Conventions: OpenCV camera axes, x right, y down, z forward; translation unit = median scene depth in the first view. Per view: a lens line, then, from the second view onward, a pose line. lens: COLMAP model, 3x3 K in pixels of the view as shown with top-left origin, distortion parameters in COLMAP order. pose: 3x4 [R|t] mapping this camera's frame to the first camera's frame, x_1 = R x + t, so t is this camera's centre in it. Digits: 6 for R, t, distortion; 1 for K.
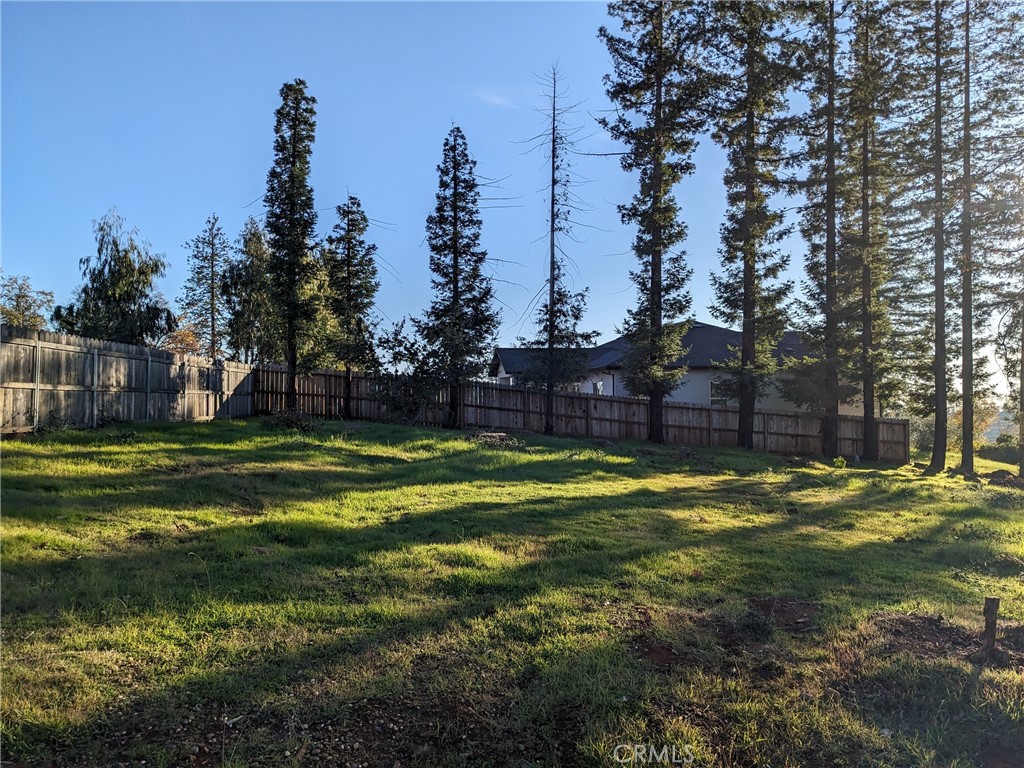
lens RADIAL K [[799.3, 0, 519.2], [0, 799.3, 381.6], [0, 0, 1]] dist [0.043709, -0.002438]
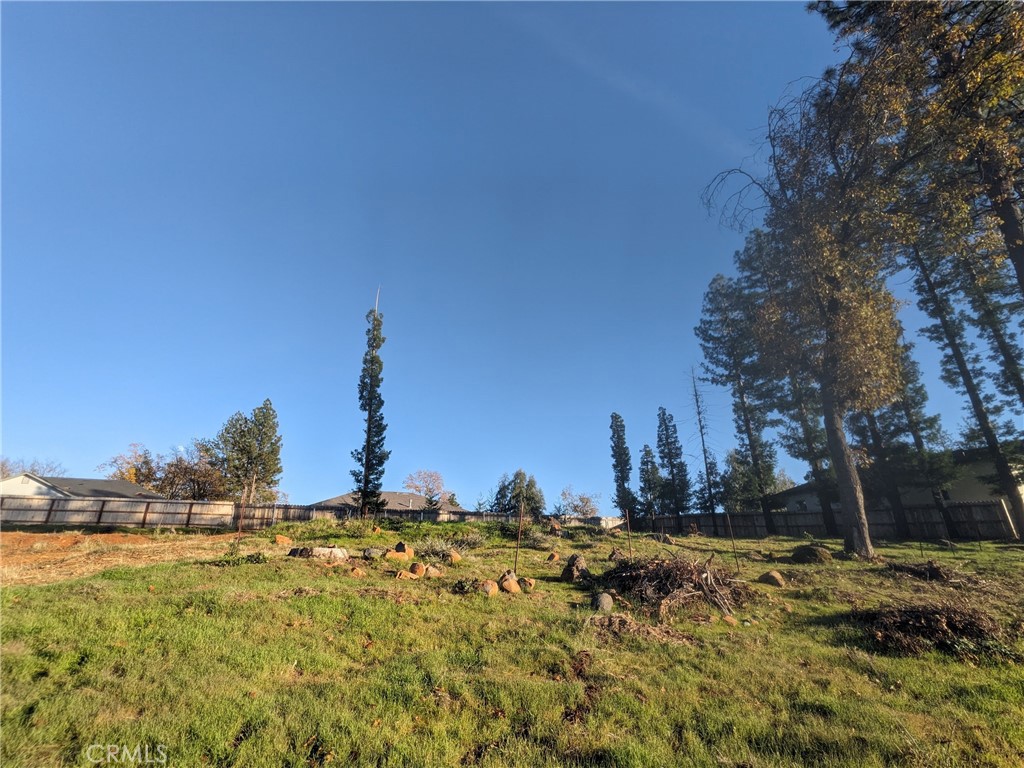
lens RADIAL K [[490.9, 0, 519.2], [0, 490.9, 384.1], [0, 0, 1]] dist [-0.007482, 0.003526]
pose [[0.297556, -0.361646, -0.883557, 1.105836], [0.030234, 0.928582, -0.369893, 0.152171], [0.954225, 0.083351, 0.287239, 0.152041]]
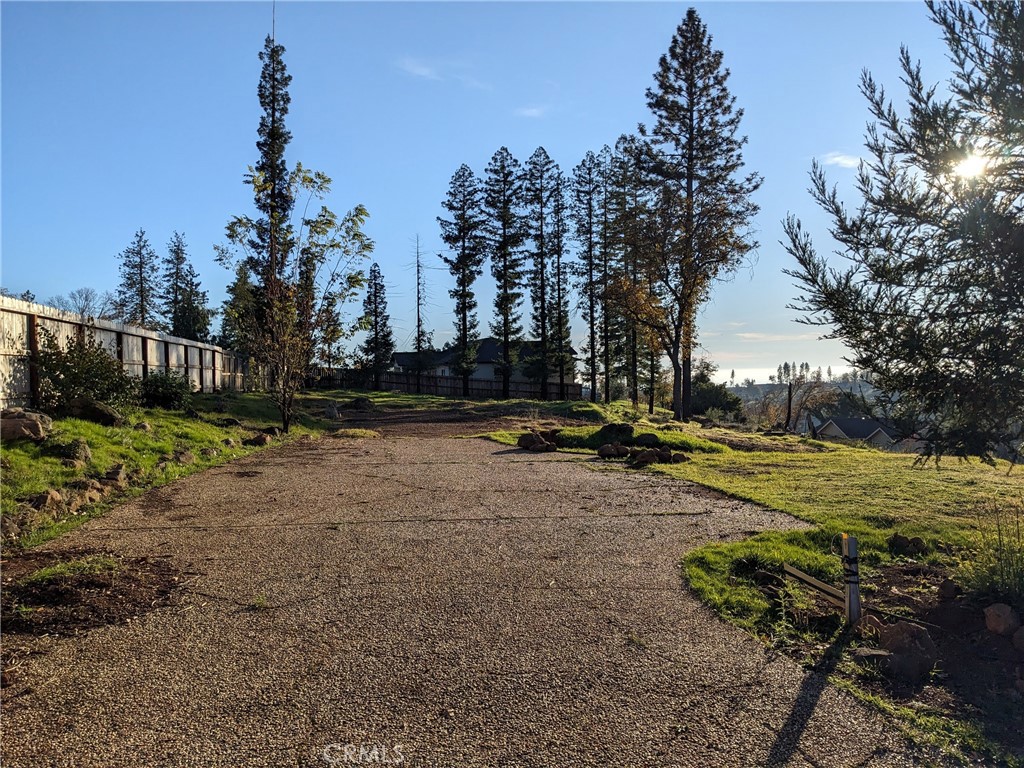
lens RADIAL K [[803.5, 0, 526.4], [0, 803.5, 369.6], [0, 0, 1]] dist [0.066690, -0.098374]
pose [[0.988731, -0.019966, 0.148364, 0.002266], [0.018320, 0.999755, 0.012452, -0.025383], [-0.148576, -0.009593, 0.988855, -1.344871]]
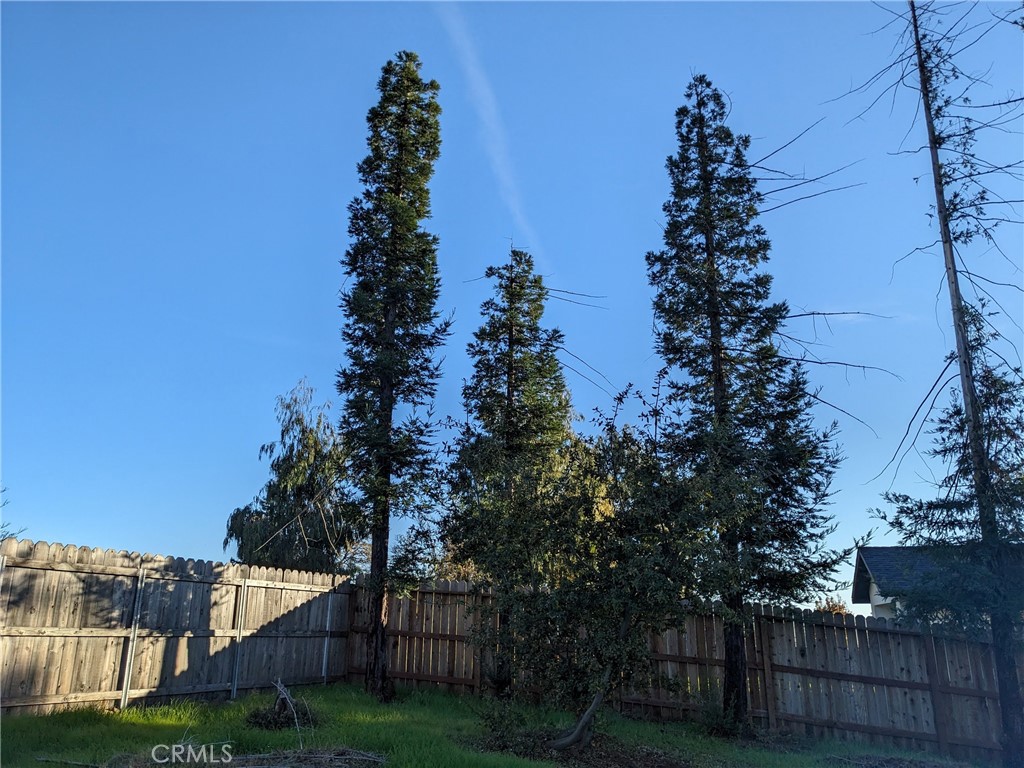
lens RADIAL K [[803.5, 0, 519.5], [0, 803.5, 379.8], [0, 0, 1]] dist [0.066690, -0.098374]
pose [[0.901537, -0.118873, -0.416053, 0.007522], [-0.002514, 0.960069, -0.279753, 0.003600], [0.432695, 0.253254, 0.865239, 0.547134]]
